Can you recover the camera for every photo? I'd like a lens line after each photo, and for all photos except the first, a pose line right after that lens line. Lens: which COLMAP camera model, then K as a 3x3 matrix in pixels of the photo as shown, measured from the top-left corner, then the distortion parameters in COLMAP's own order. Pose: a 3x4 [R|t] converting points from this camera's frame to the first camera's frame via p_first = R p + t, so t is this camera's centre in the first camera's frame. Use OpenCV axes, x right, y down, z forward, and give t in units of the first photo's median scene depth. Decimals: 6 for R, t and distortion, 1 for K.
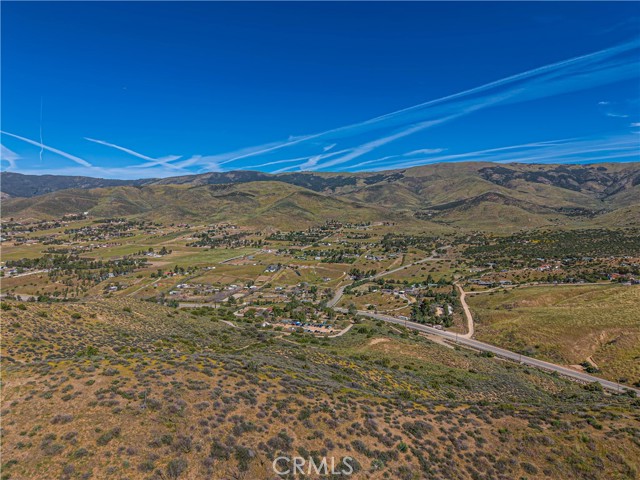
lens RADIAL K [[427.7, 0, 319.0], [0, 427.7, 241.4], [0, 0, 1]] dist [0.024114, -0.028550]
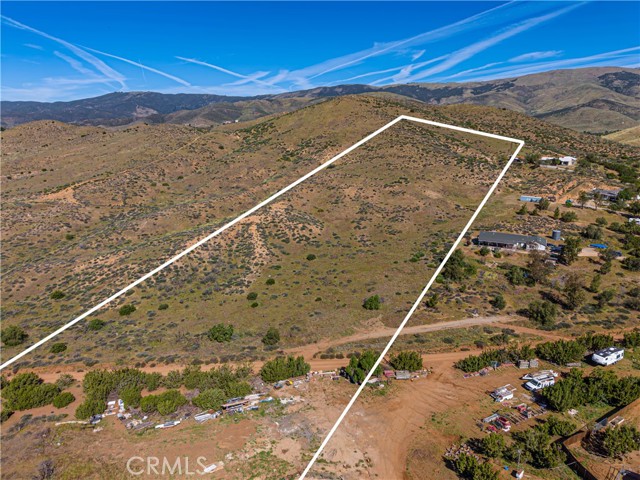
lens RADIAL K [[427.7, 0, 319.0], [0, 427.7, 241.4], [0, 0, 1]] dist [0.024114, -0.028550]
pose [[0.973045, 0.054027, -0.224197, 0.004266], [-0.011517, 0.982343, 0.186736, 0.023929], [0.230327, -0.179120, 0.956486, -0.125350]]
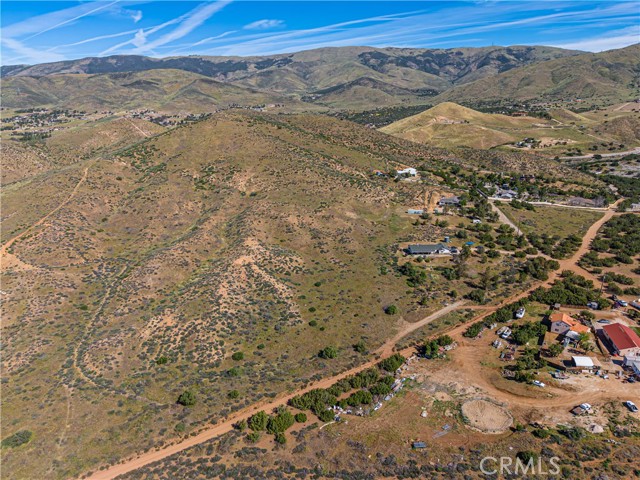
lens RADIAL K [[427.7, 0, 319.0], [0, 427.7, 241.4], [0, 0, 1]] dist [0.024114, -0.028550]
pose [[0.970132, -0.099412, 0.221272, -0.019617], [0.040762, 0.966005, 0.255290, 0.011819], [-0.239129, -0.238646, 0.941204, -0.140687]]
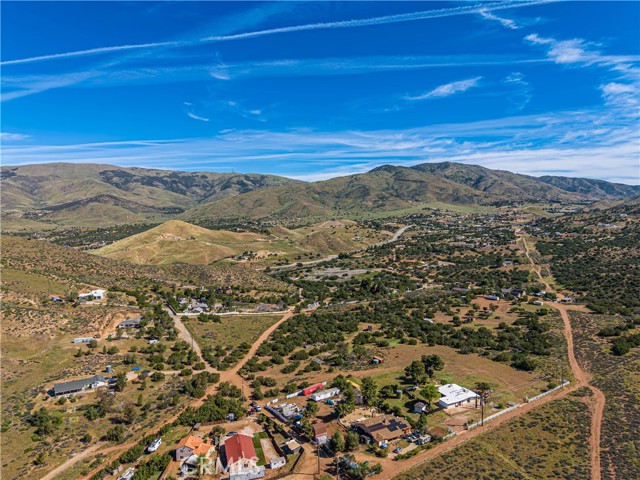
lens RADIAL K [[427.7, 0, 319.0], [0, 427.7, 241.4], [0, 0, 1]] dist [0.024114, -0.028550]
pose [[0.706740, -0.061283, 0.704814, -0.004234], [0.061690, 0.997785, 0.024898, 0.012042], [-0.704779, 0.025884, 0.708955, -0.146628]]
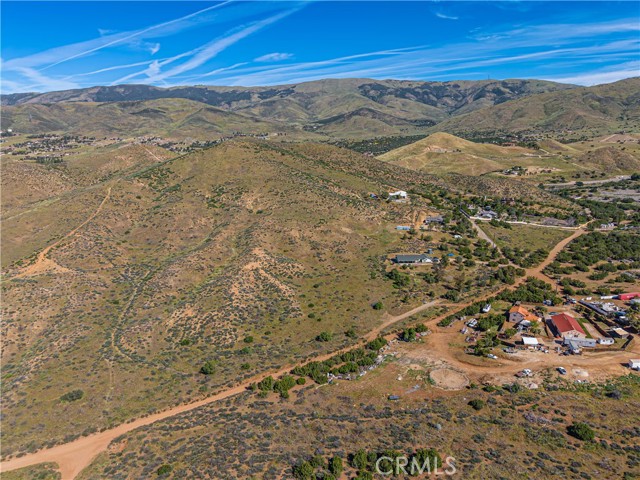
lens RADIAL K [[427.7, 0, 319.0], [0, 427.7, 241.4], [0, 0, 1]] dist [0.024114, -0.028550]
pose [[0.970941, -0.076132, 0.226886, -0.021965], [0.031243, 0.980260, 0.195226, 0.012280], [-0.237271, -0.182465, 0.954154, -0.151187]]
